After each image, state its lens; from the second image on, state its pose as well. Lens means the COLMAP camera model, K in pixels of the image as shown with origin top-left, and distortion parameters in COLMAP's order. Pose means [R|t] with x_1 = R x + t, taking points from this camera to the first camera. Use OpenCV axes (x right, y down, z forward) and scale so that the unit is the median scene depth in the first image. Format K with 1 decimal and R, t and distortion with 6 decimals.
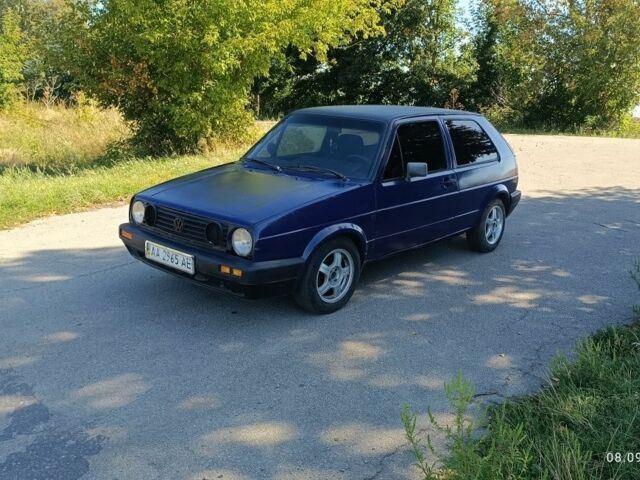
lens RADIAL K [[648.1, 0, 320.0], [0, 648.1, 240.0], [0, 0, 1]] dist [0.073028, -0.003785]
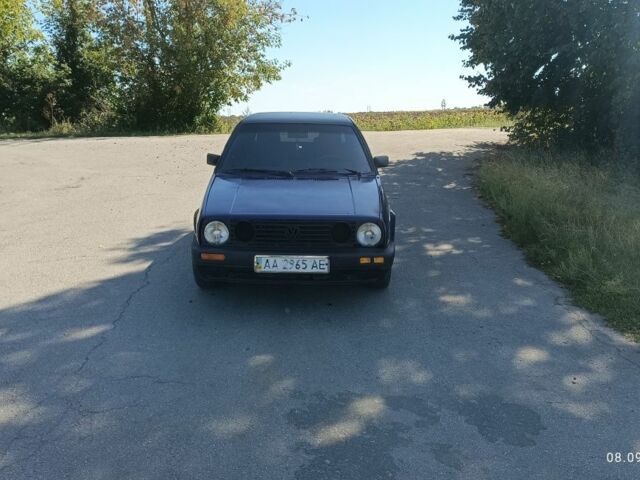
lens RADIAL K [[648.1, 0, 320.0], [0, 648.1, 240.0], [0, 0, 1]] dist [0.073028, -0.003785]
pose [[0.726662, -0.182753, 0.662241, -0.852785], [0.183961, 0.980528, 0.068731, -0.073463], [-0.661906, 0.071883, 0.746132, 0.179752]]
